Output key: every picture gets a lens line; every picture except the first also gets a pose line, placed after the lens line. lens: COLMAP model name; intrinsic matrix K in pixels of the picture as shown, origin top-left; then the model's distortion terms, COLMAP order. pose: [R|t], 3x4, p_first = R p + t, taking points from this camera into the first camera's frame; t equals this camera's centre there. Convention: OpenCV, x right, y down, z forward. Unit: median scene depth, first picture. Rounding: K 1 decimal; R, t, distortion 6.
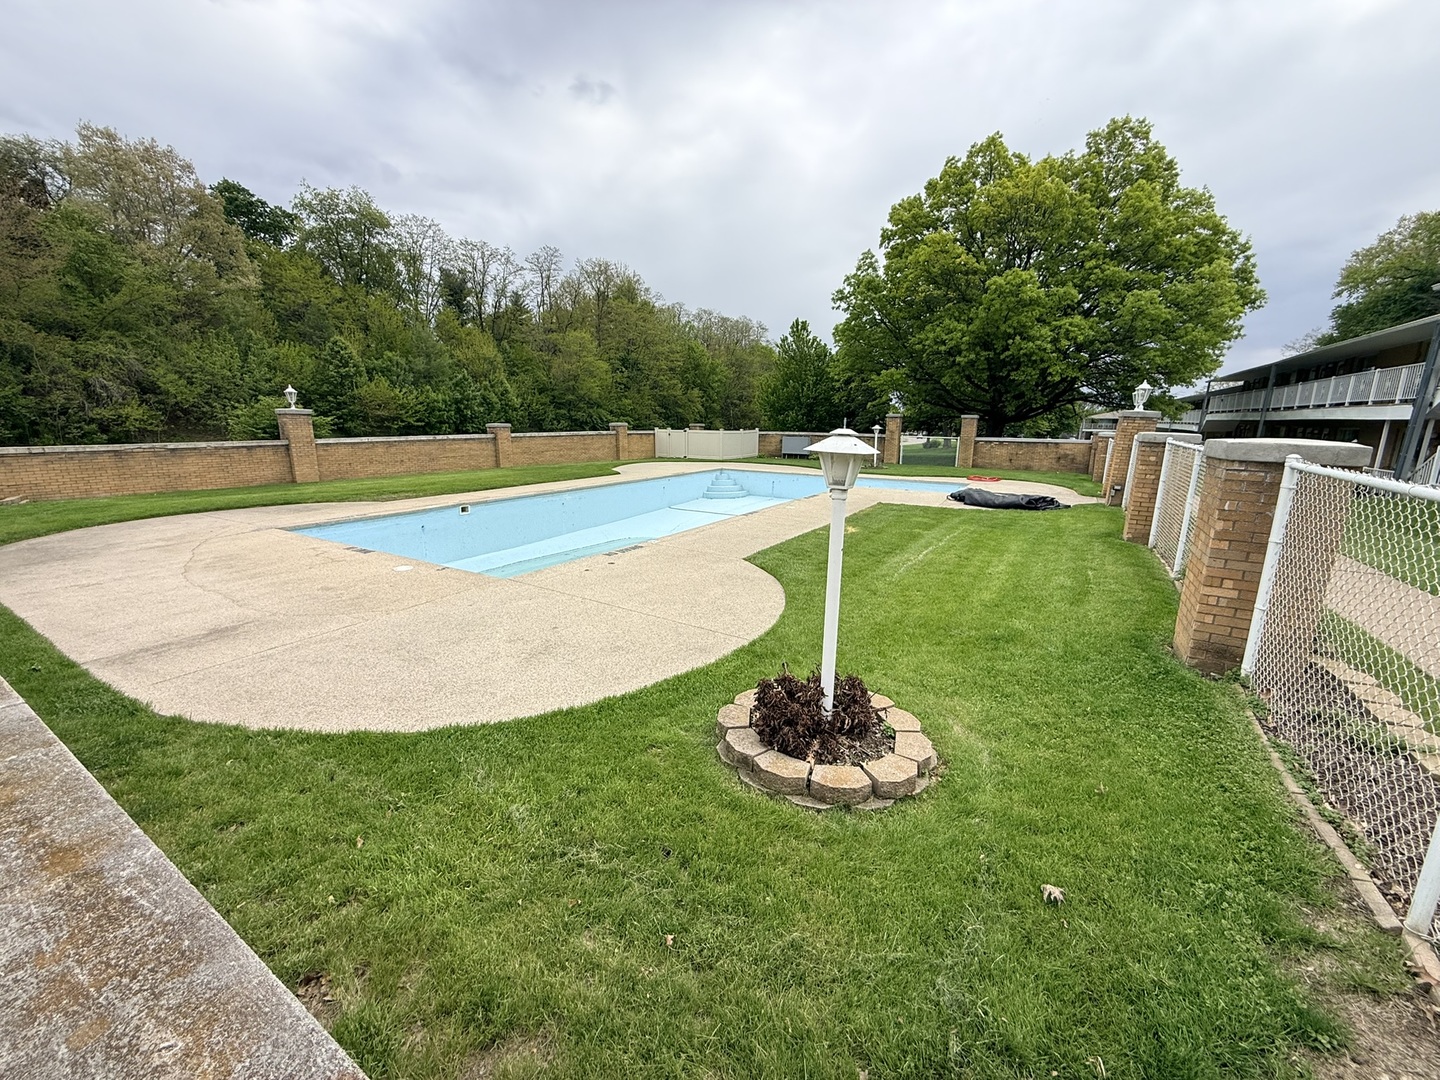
lens RADIAL K [[573.5, 0, 714.3], [0, 573.5, 539.2], [0, 0, 1]] dist [0.000298, -0.000127]
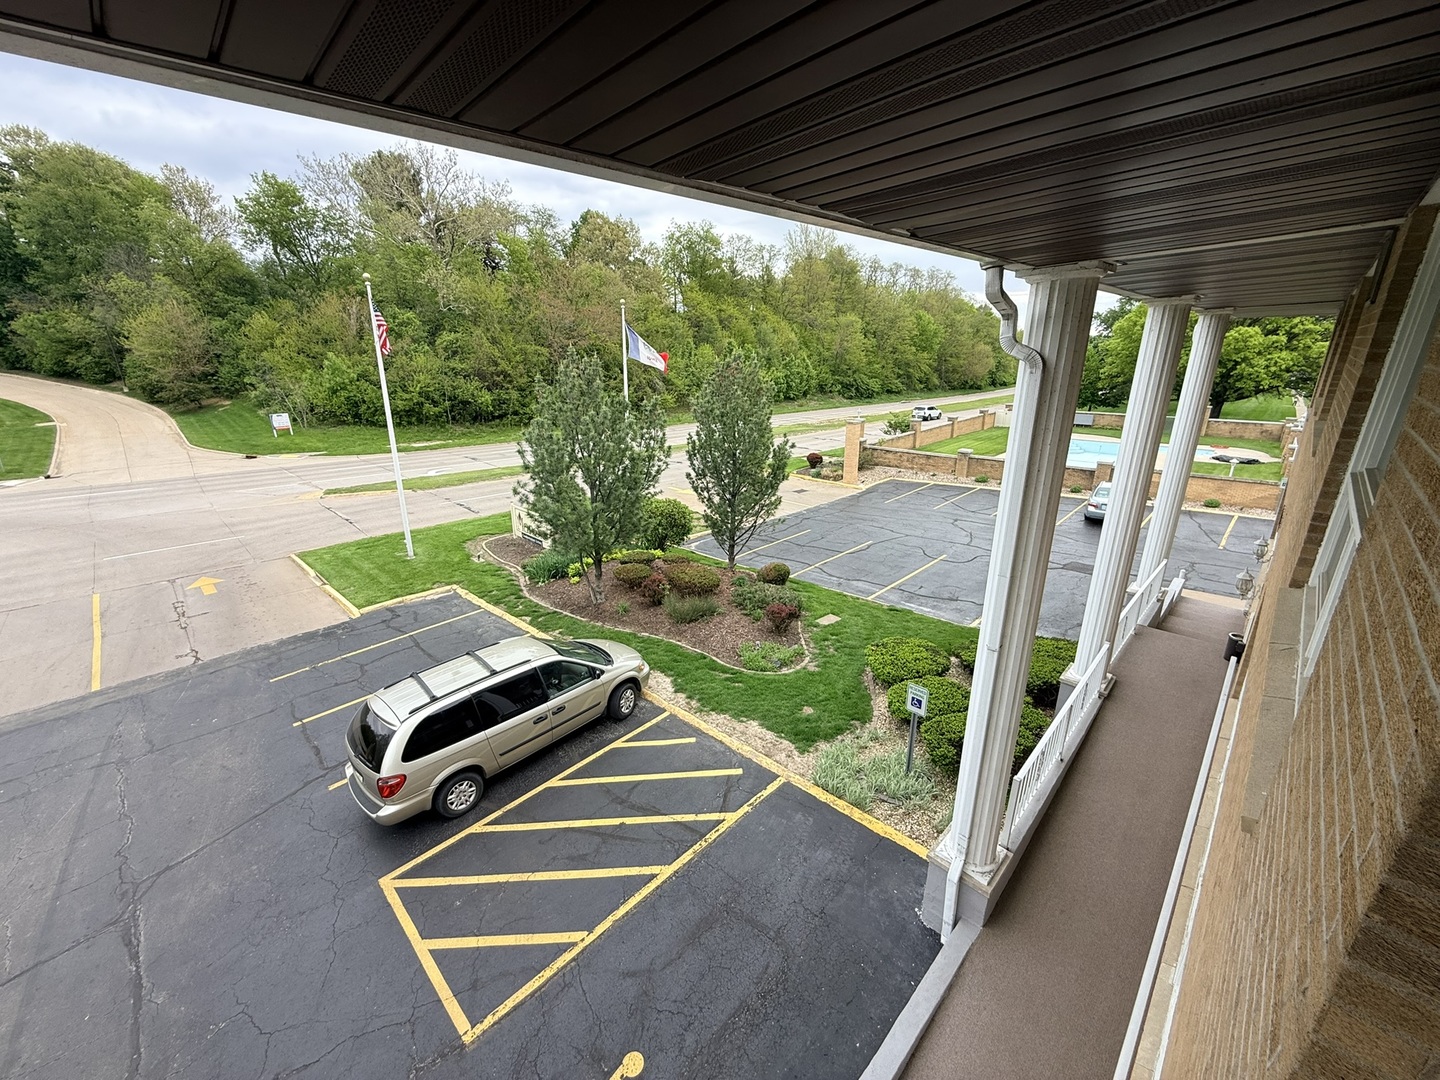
lens RADIAL K [[573.5, 0, 714.3], [0, 573.5, 539.2], [0, 0, 1]] dist [0.000298, -0.000127]
pose [[0.978859, 0.039292, -0.200727, -0.733663], [-0.016381, 0.993282, 0.114551, 0.017673], [0.203880, -0.108841, 0.972927, -1.182171]]
